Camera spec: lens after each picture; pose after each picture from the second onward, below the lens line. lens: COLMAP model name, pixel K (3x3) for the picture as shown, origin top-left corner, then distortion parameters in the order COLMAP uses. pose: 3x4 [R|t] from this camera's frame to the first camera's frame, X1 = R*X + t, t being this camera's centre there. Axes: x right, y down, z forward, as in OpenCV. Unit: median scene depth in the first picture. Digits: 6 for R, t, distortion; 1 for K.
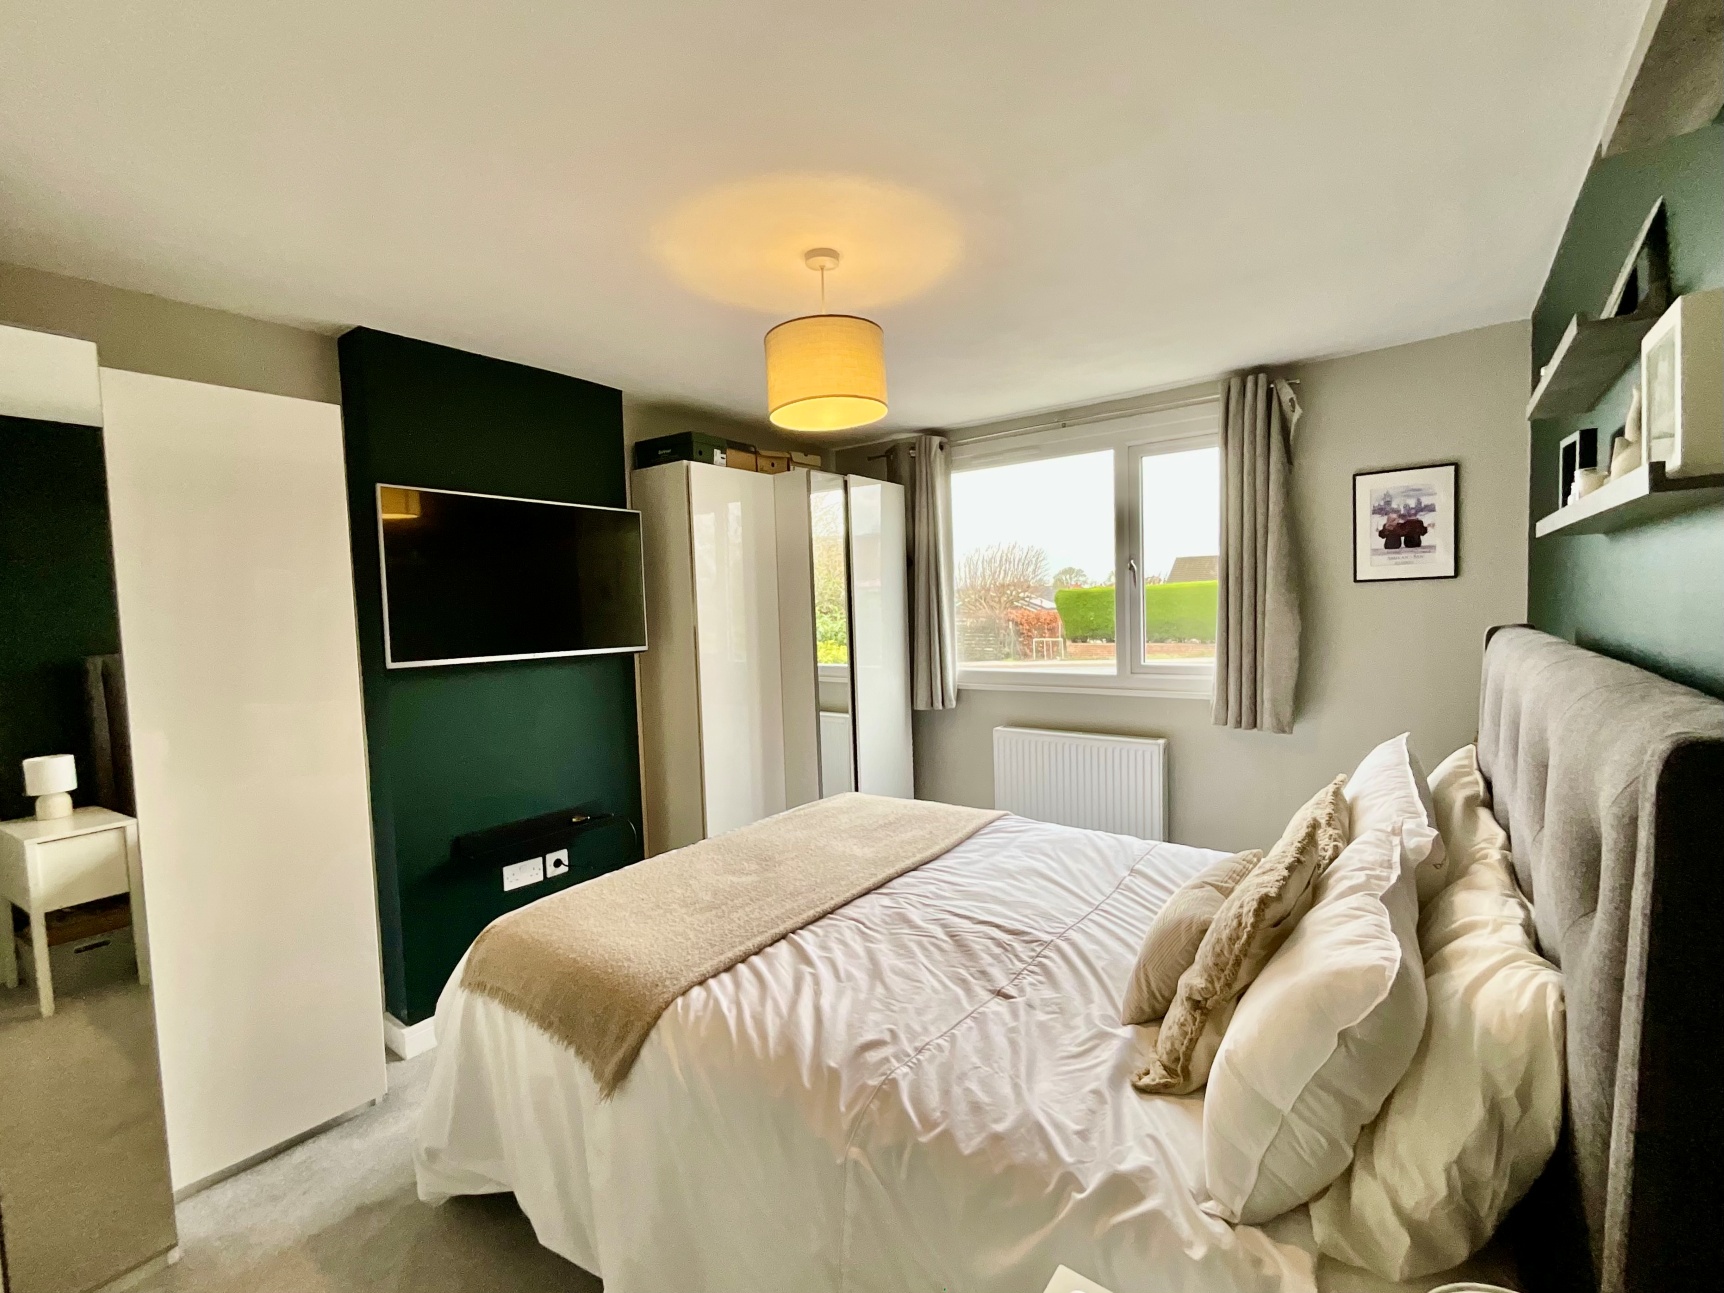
lens RADIAL K [[762.2, 0, 848.6], [0, 762.2, 647.1], [0, 0, 1]] dist [0.009707, 0.000431]
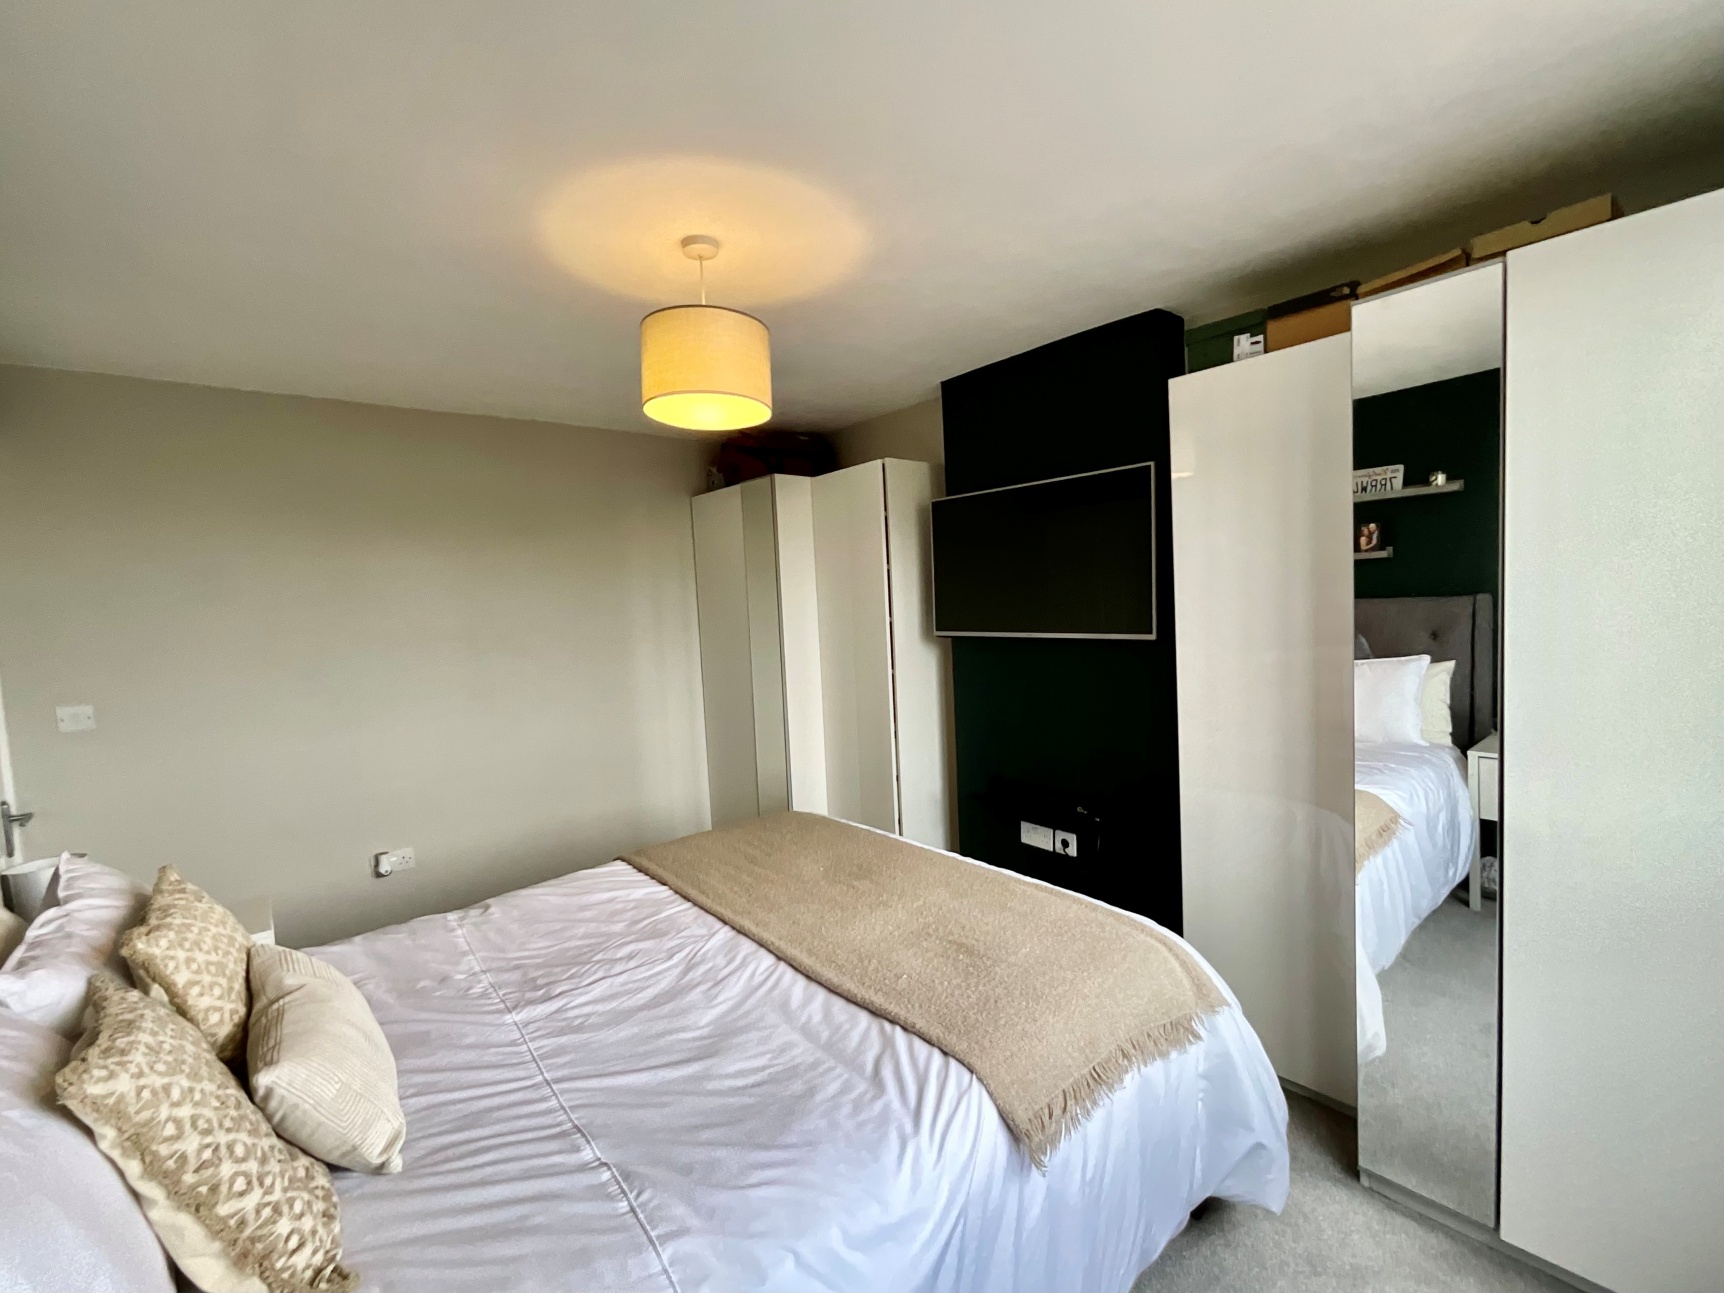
lens RADIAL K [[703.7, 0, 849.8], [0, 703.7, 650.1], [0, 0, 1]] dist [0.001781, 0.000577]
pose [[-0.195858, 0.108375, -0.974625, 0.575355], [0.006780, 0.994000, 0.109167, -0.076758], [0.980609, 0.014773, -0.195418, 0.941994]]
